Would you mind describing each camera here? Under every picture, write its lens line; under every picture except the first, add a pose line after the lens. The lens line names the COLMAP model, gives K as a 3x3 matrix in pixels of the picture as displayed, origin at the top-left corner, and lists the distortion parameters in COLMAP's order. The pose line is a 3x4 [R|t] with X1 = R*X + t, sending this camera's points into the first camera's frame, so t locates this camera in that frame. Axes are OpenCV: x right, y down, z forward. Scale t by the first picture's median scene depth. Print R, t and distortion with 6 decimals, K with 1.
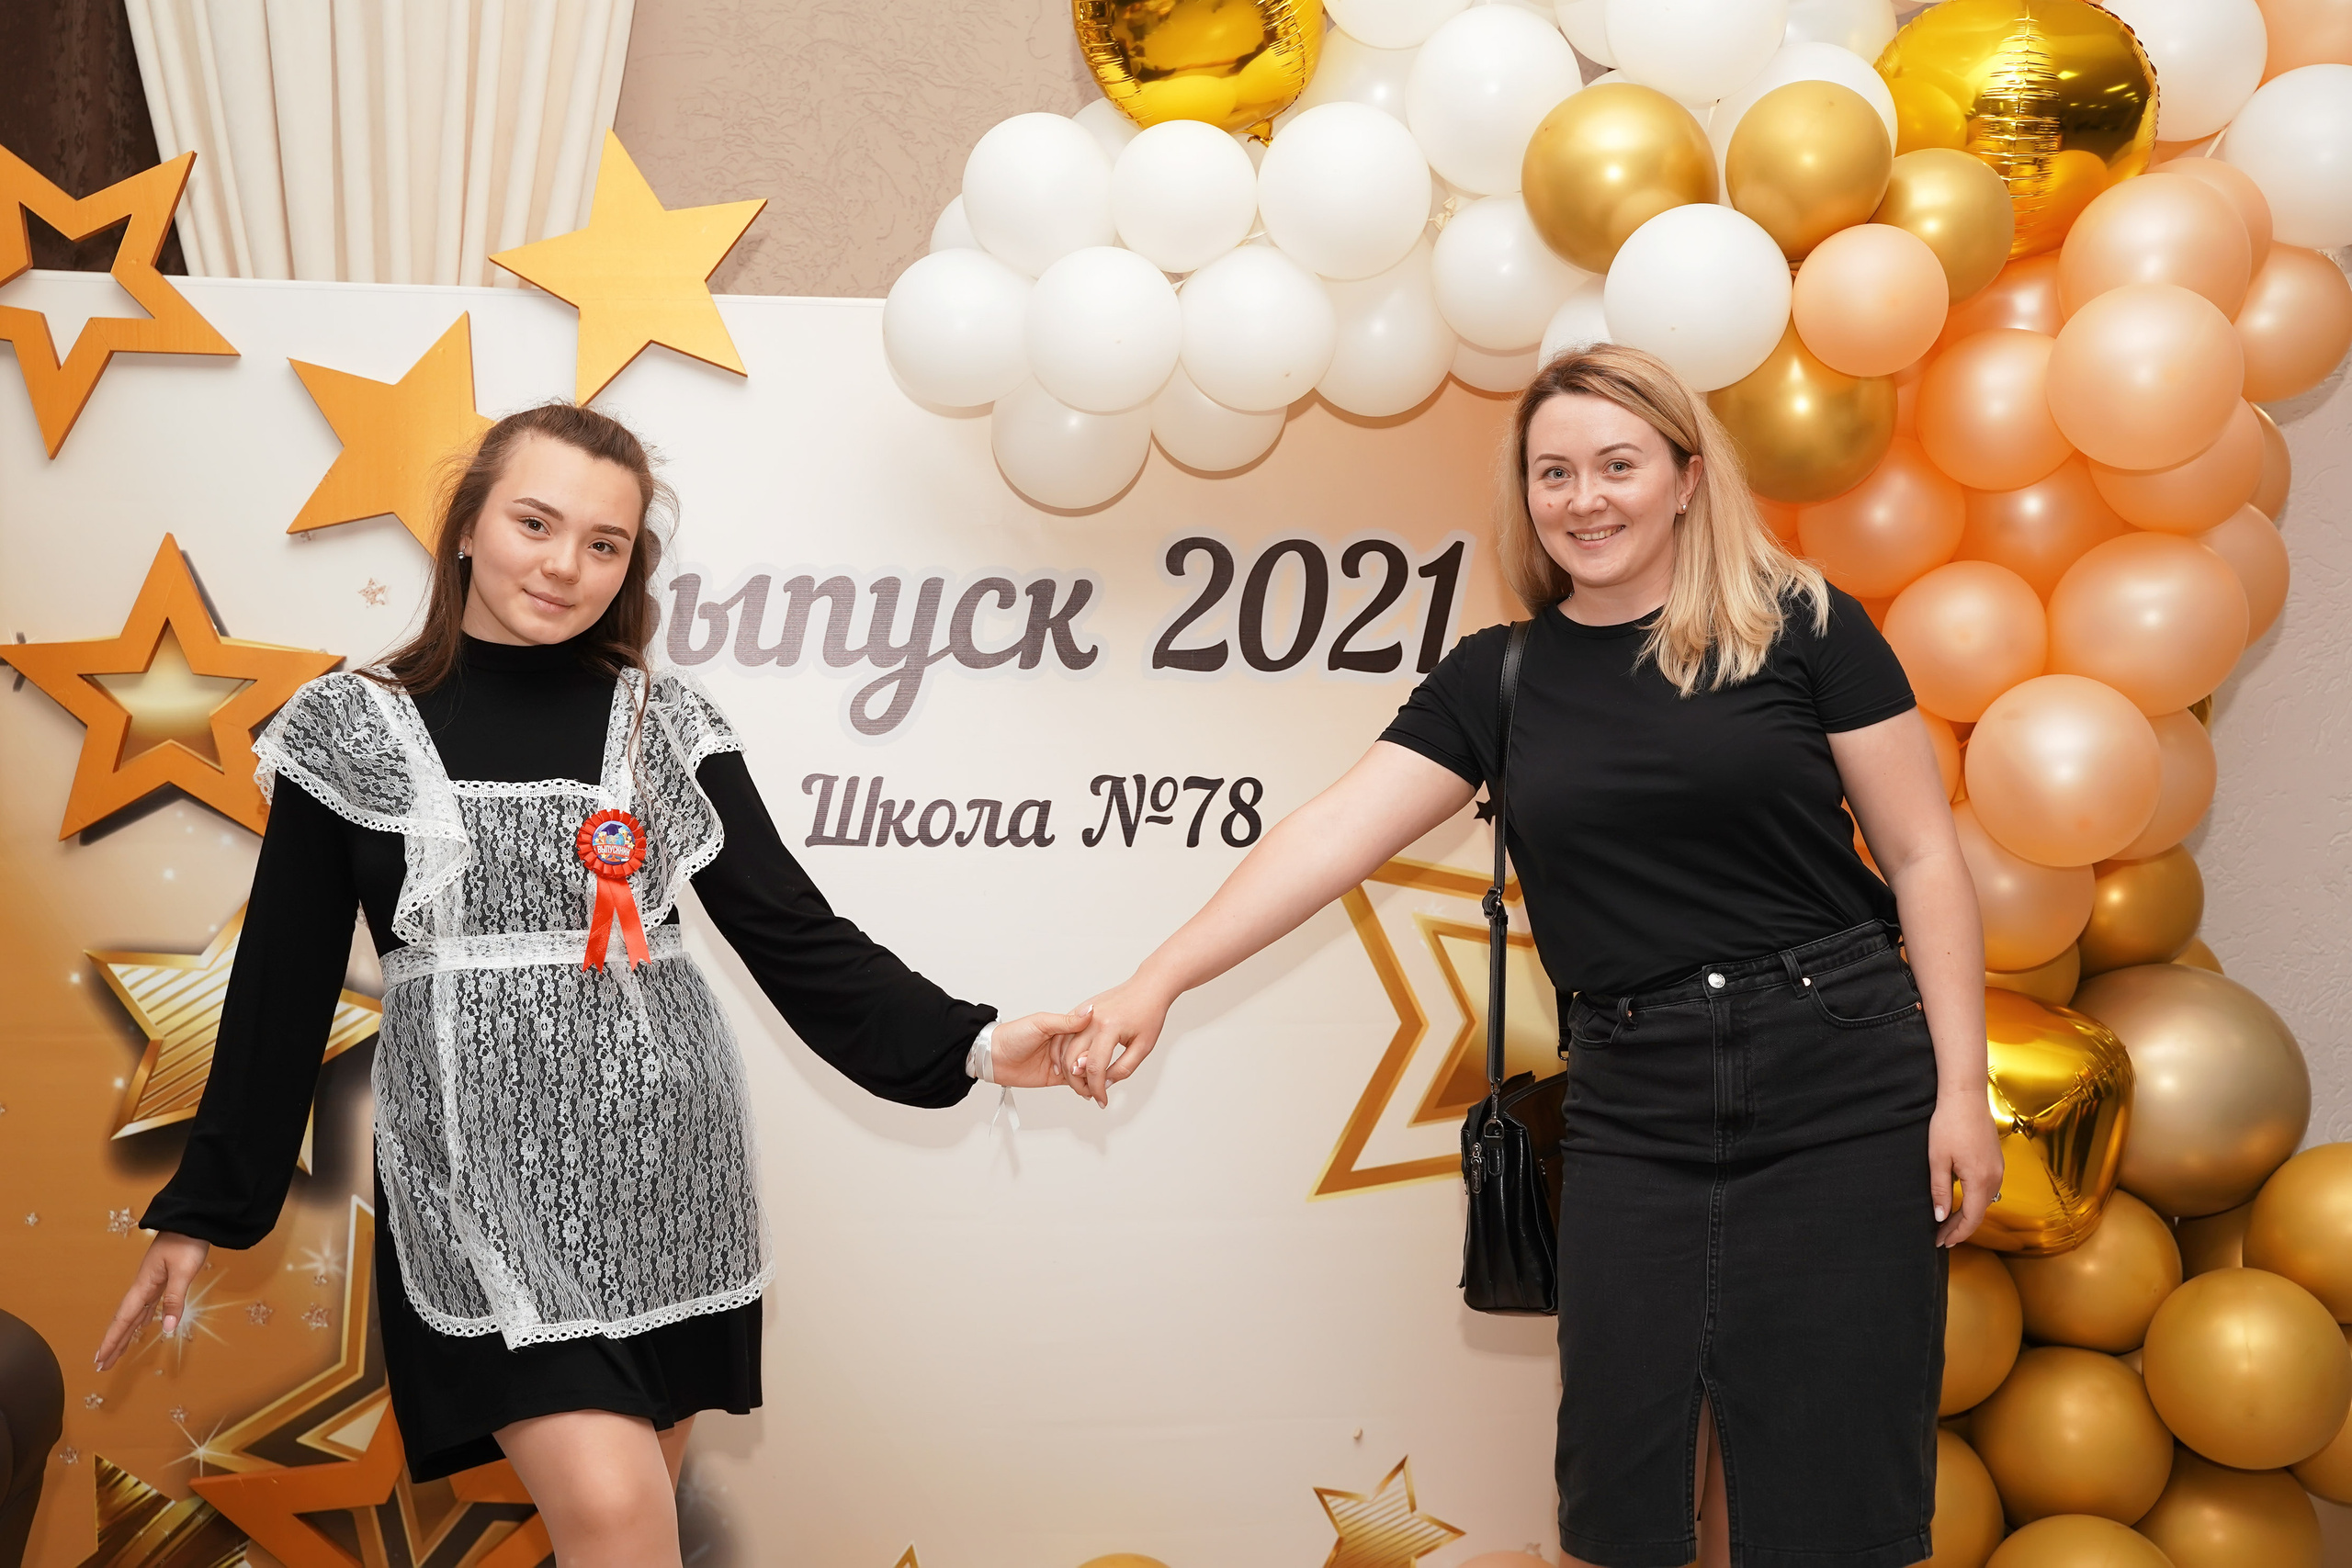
lens RADIAL K [[2856.1, 0, 1176.0], [0, 2856.1, 784.0], [0, 0, 1]] dist [-0.001287, 0.193472]
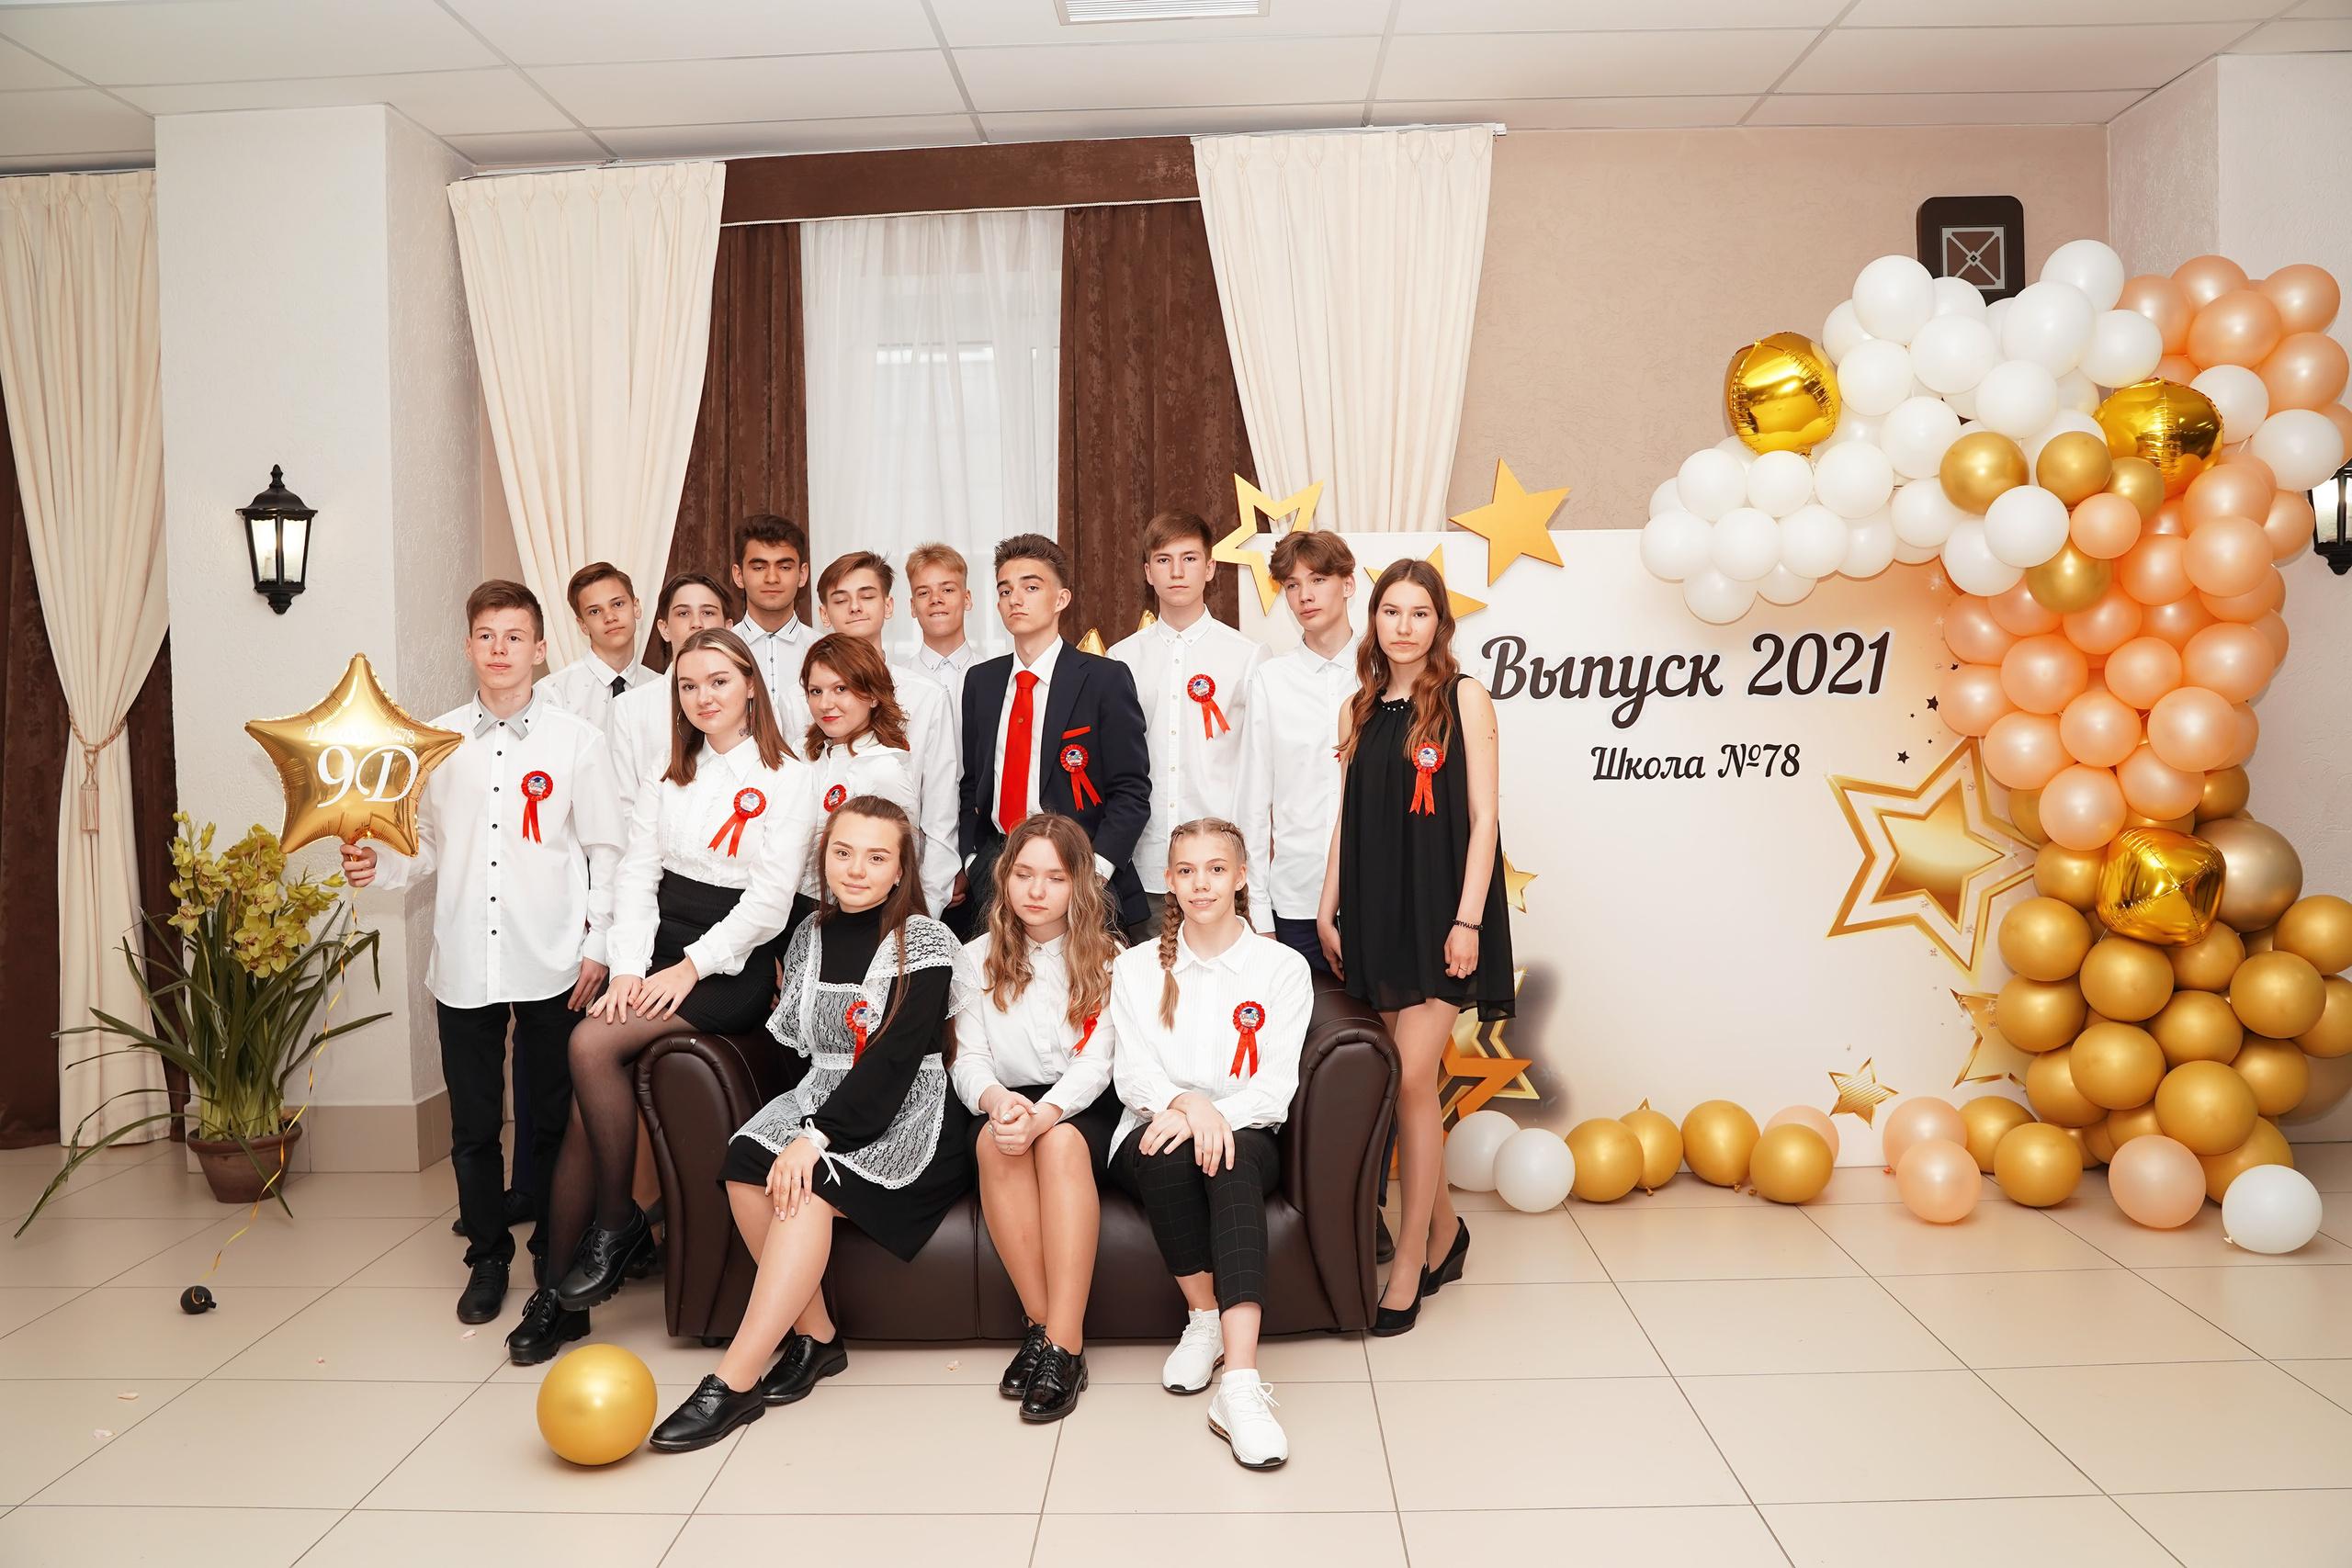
lens RADIAL K [[1907.4, 0, 1176.0], [0, 1907.4, 784.0], [0, 0, 1]] dist [-0.120432, 0.097108]
pose [[0.990854, -0.023031, -0.132961, -0.252278], [0.023413, 0.999725, 0.001307, 0.015359], [0.132895, -0.004408, 0.991120, -0.482905]]
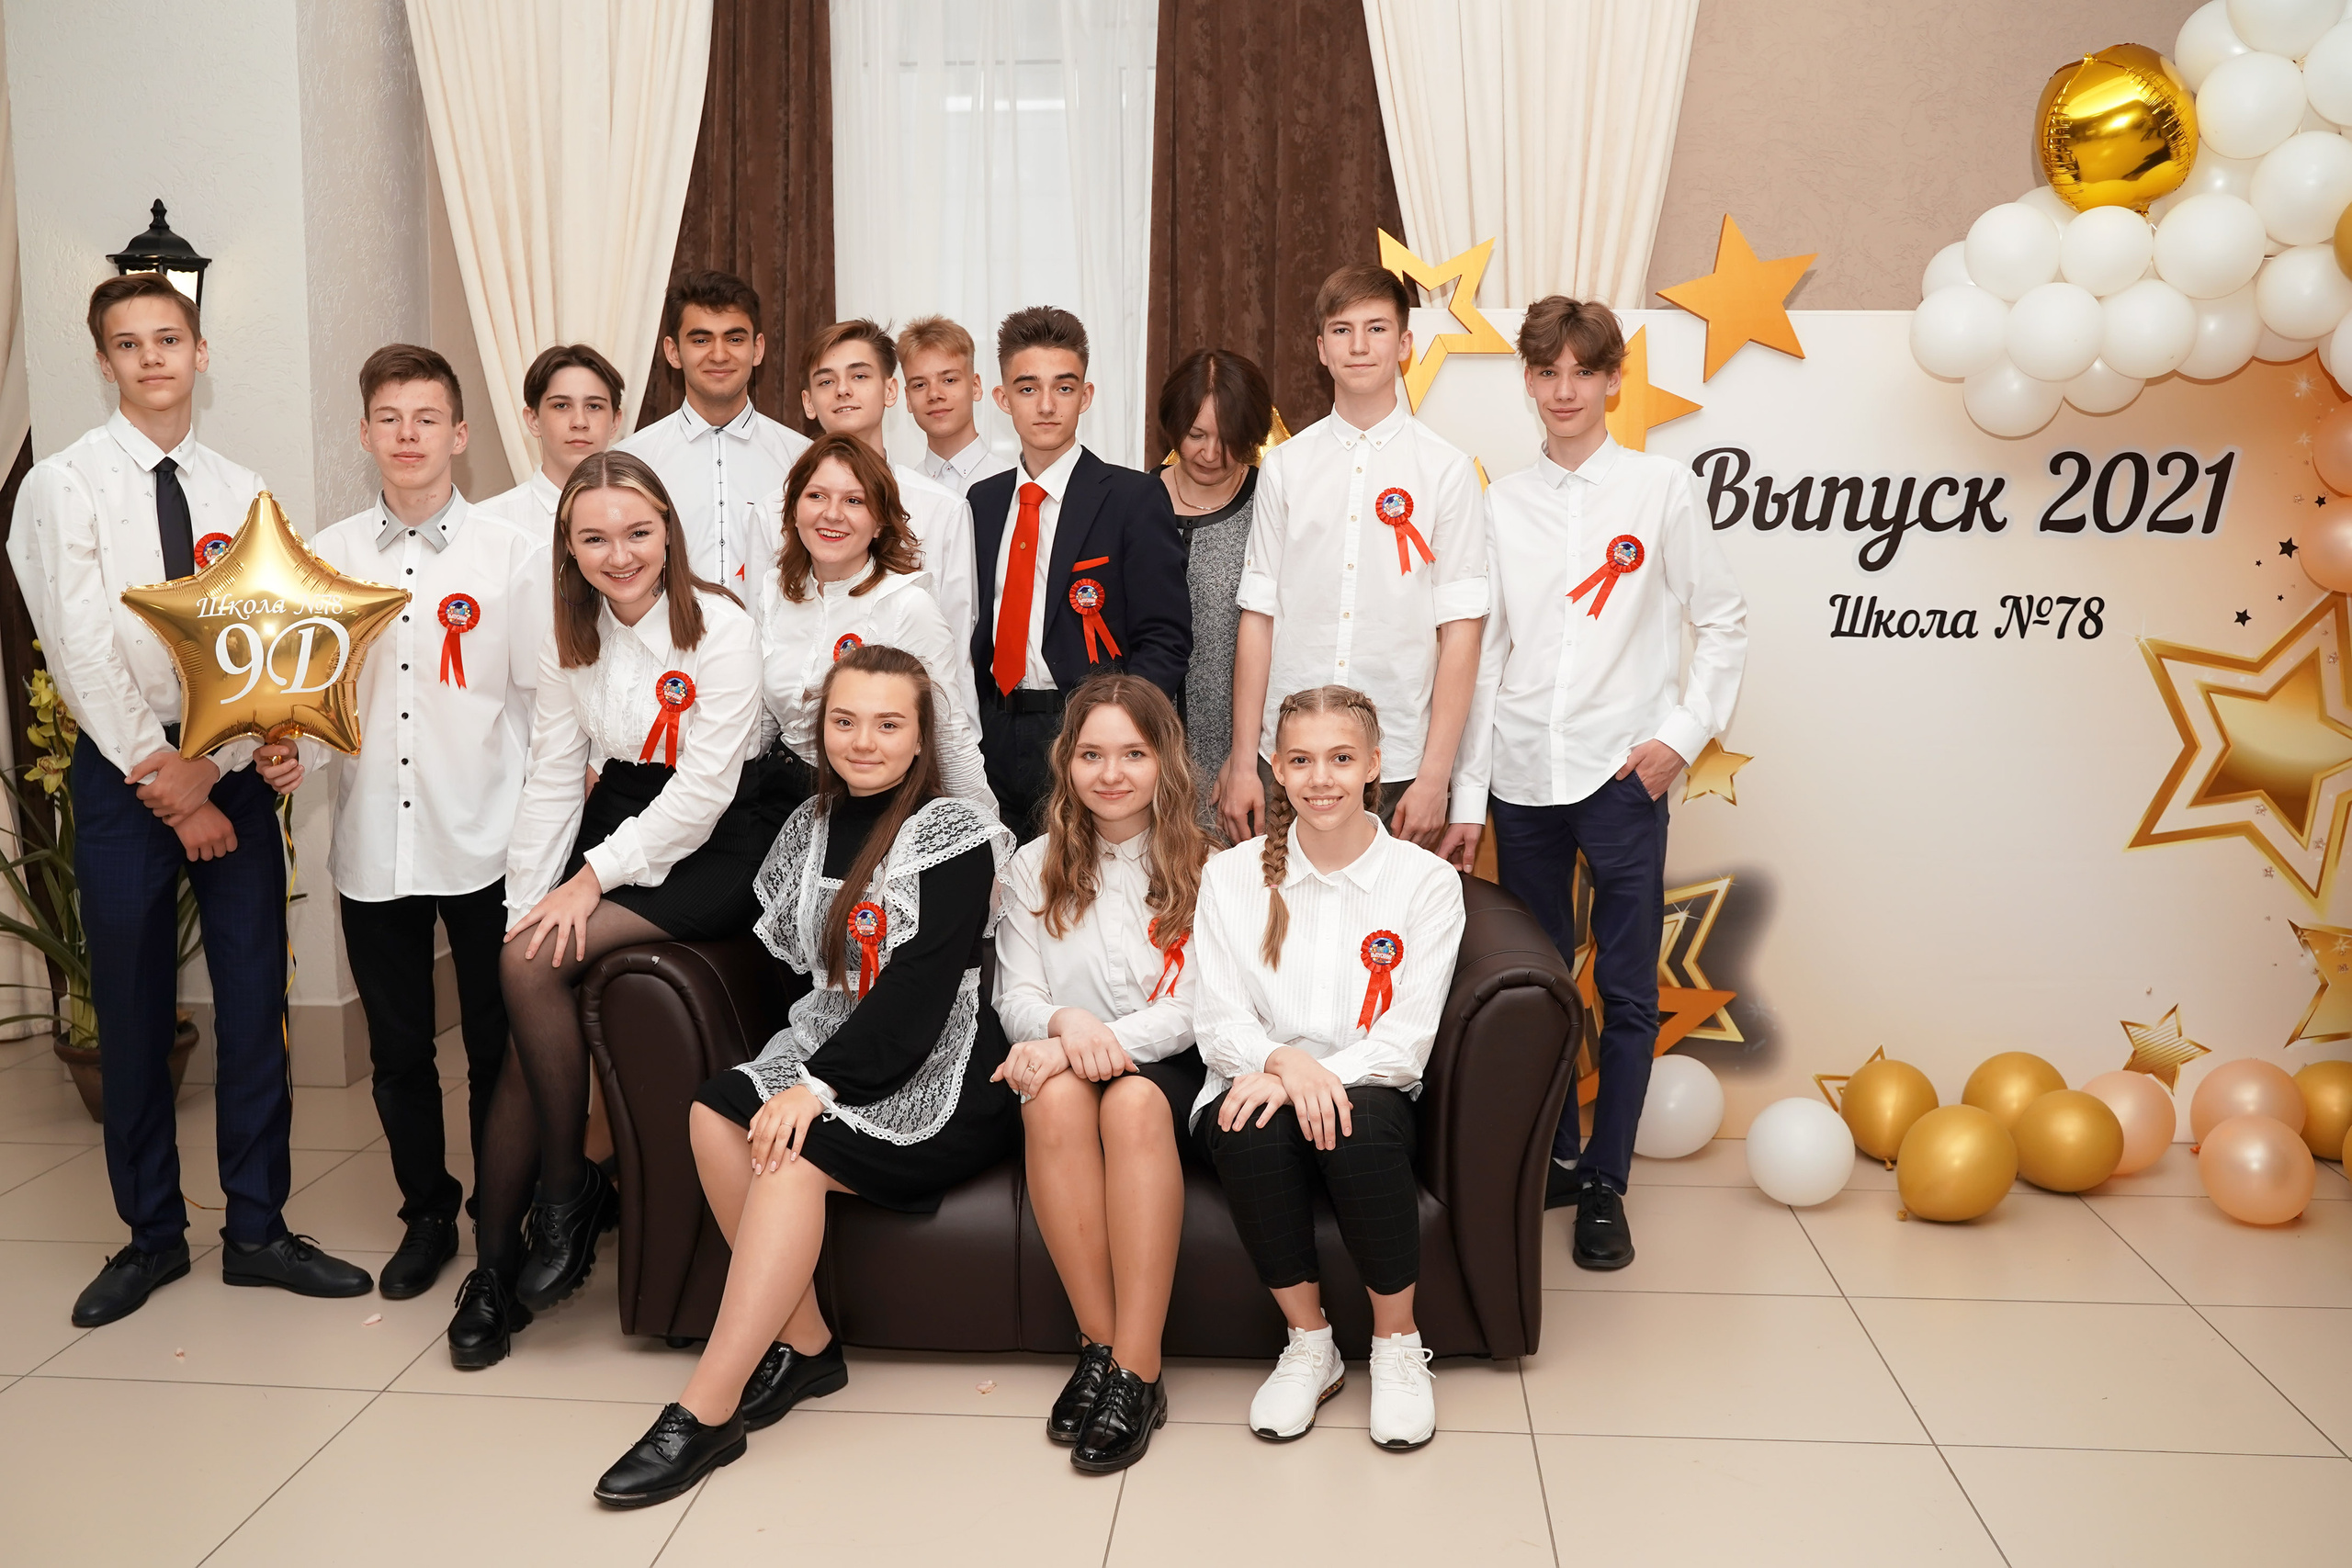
lens RADIAL K [[2150.0, 0, 1176.0], [0, 2150.0, 784.0], [0, 0, 1]] dist [-0.087018, 0.107110]
pose [[0.983192, 0.013395, -0.182081, -0.278941], [0.001580, 0.996643, 0.081851, 0.004336], [0.182567, -0.080763, 0.979871, -0.320442]]
